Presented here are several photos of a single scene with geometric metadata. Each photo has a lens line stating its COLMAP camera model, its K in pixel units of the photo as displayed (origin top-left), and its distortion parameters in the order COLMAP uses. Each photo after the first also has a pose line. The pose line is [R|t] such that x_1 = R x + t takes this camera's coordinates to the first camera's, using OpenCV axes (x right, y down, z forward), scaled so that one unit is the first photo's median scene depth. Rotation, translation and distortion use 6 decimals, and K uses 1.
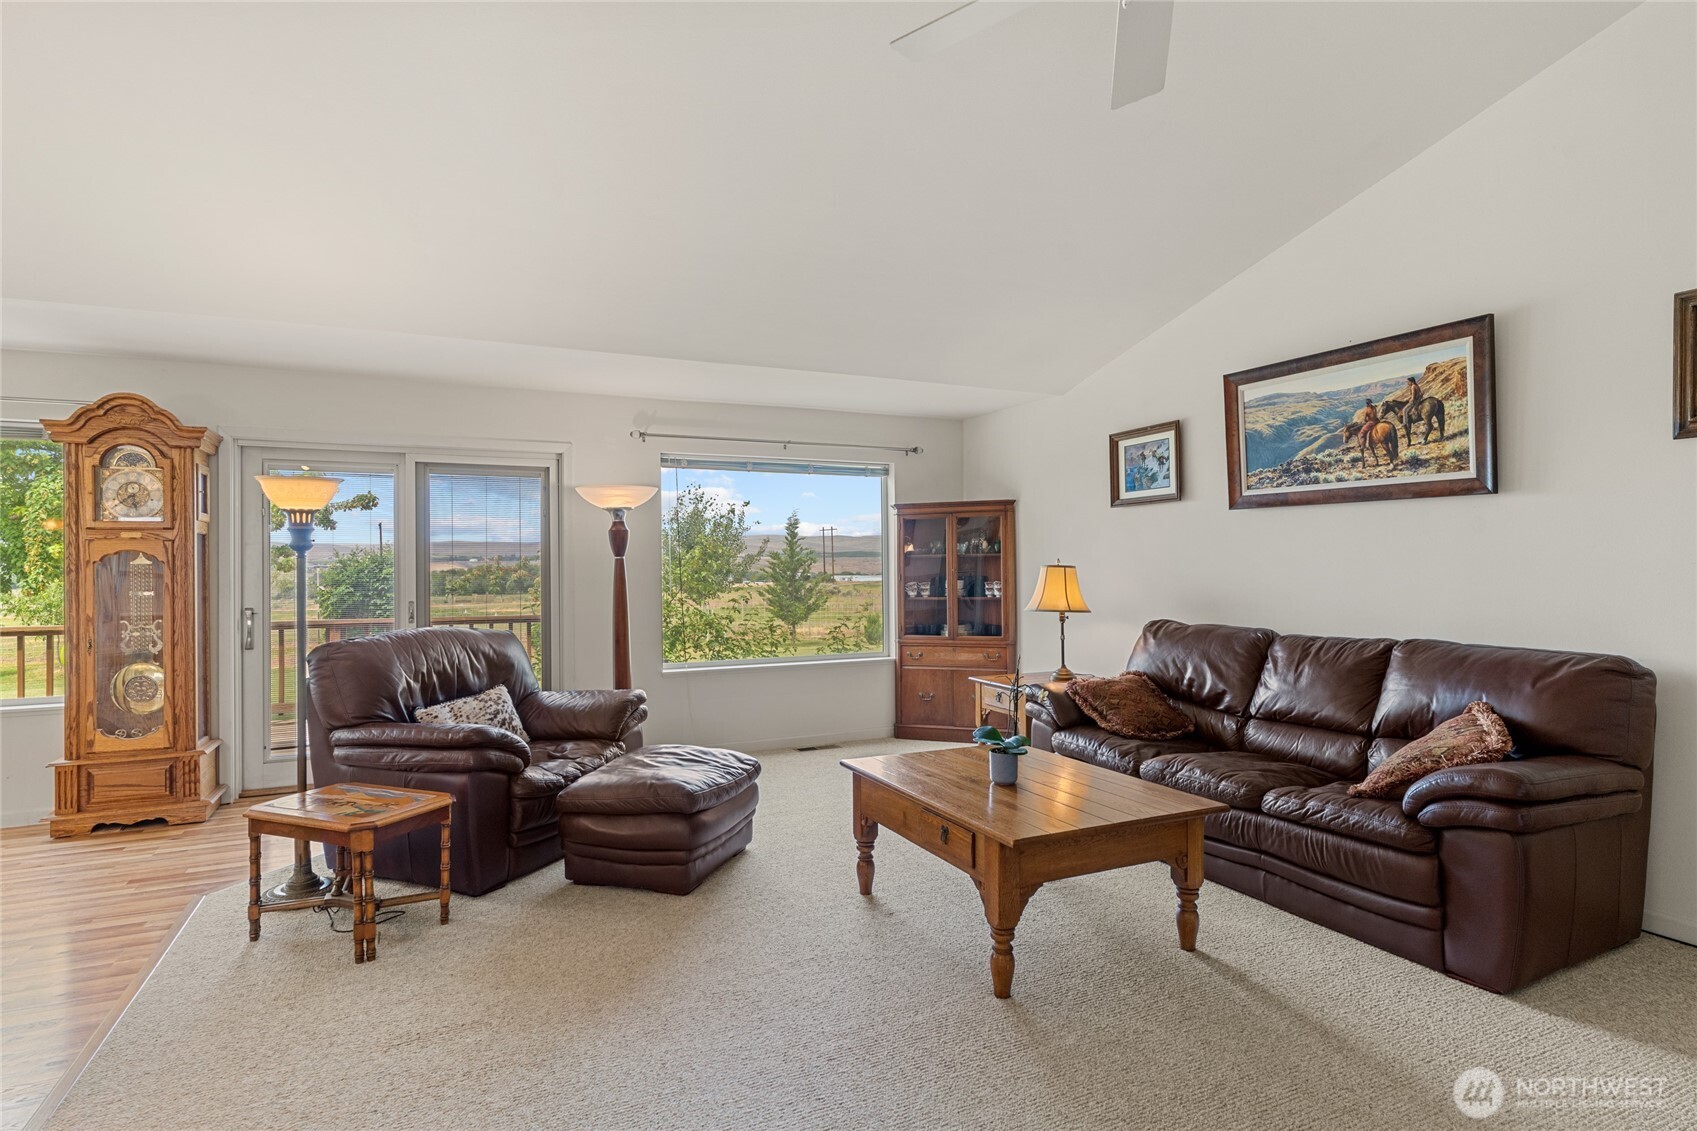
lens RADIAL K [[873.4, 0, 846.4], [0, 873.4, 570.9], [0, 0, 1]] dist [0.012482, -0.001370]
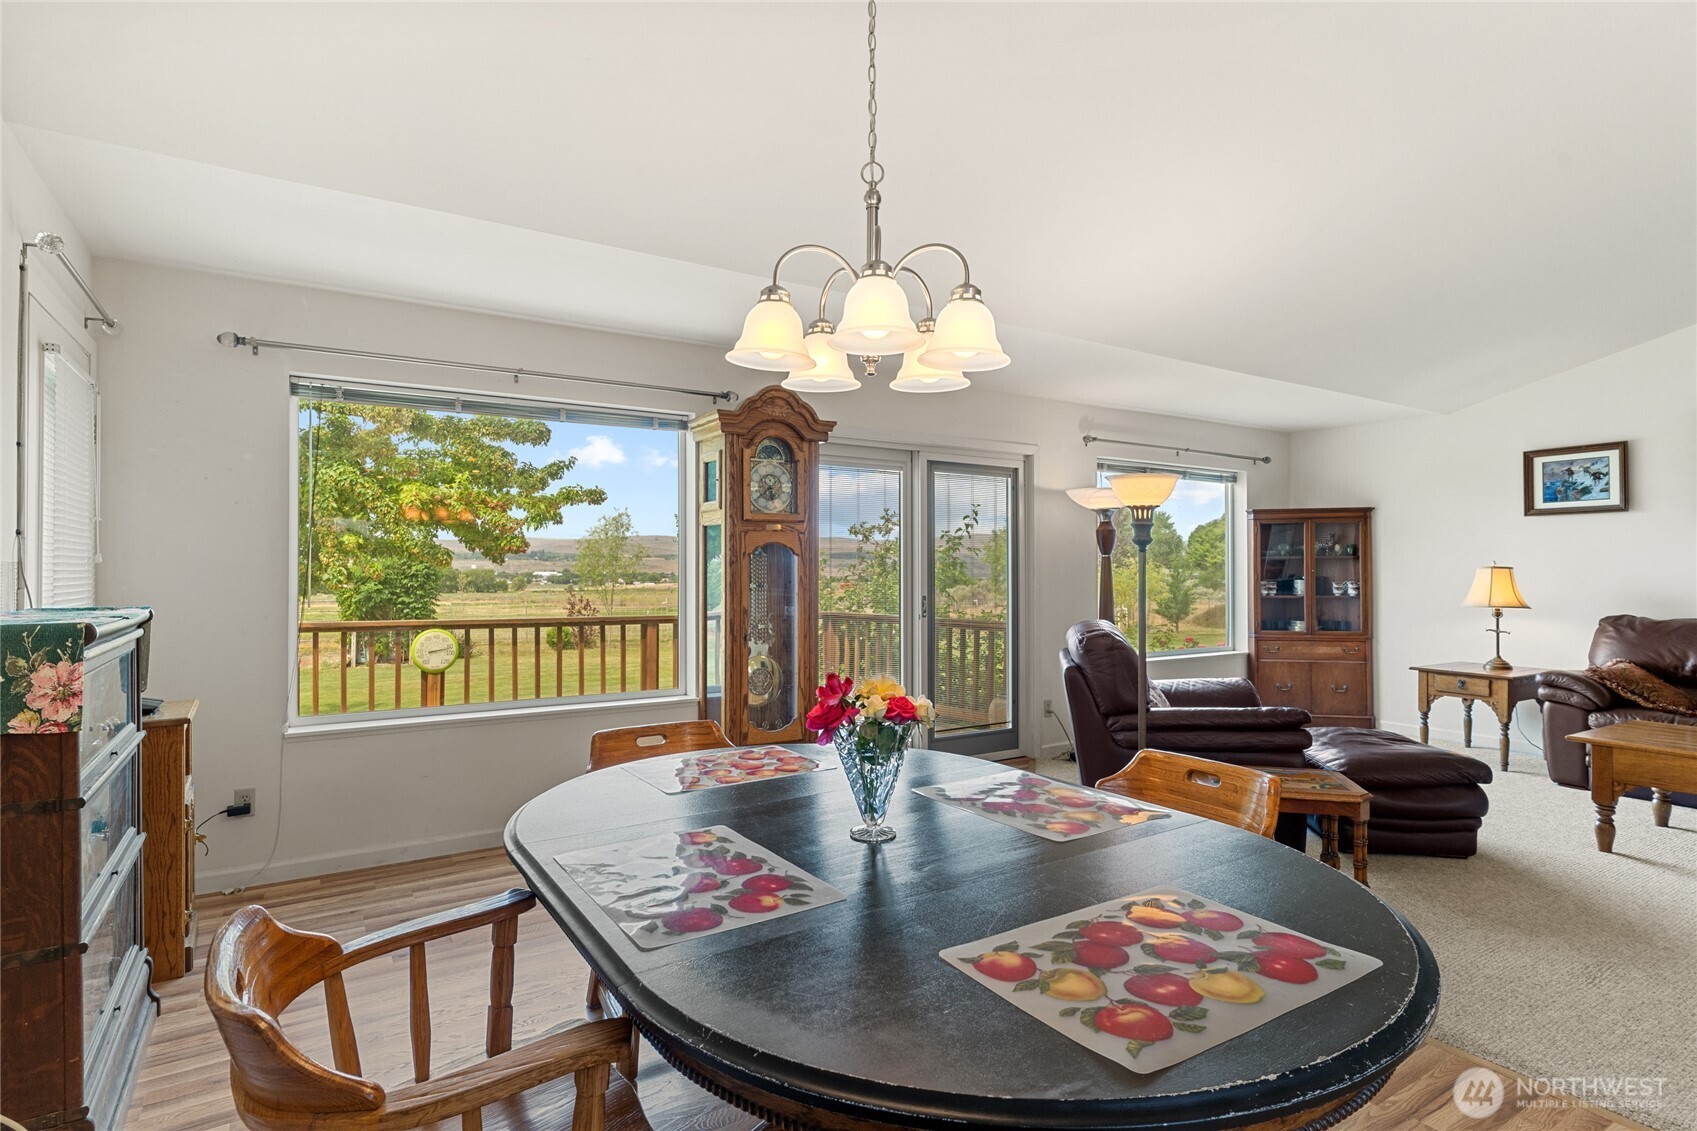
lens RADIAL K [[873.4, 0, 841.9], [0, 873.4, 561.3], [0, 0, 1]] dist [0.012482, -0.001370]
pose [[0.990528, 0.011051, 0.136868, -0.731638], [-0.009175, 0.999855, -0.014328, 0.010401], [-0.137006, 0.012936, 0.990486, -0.001572]]
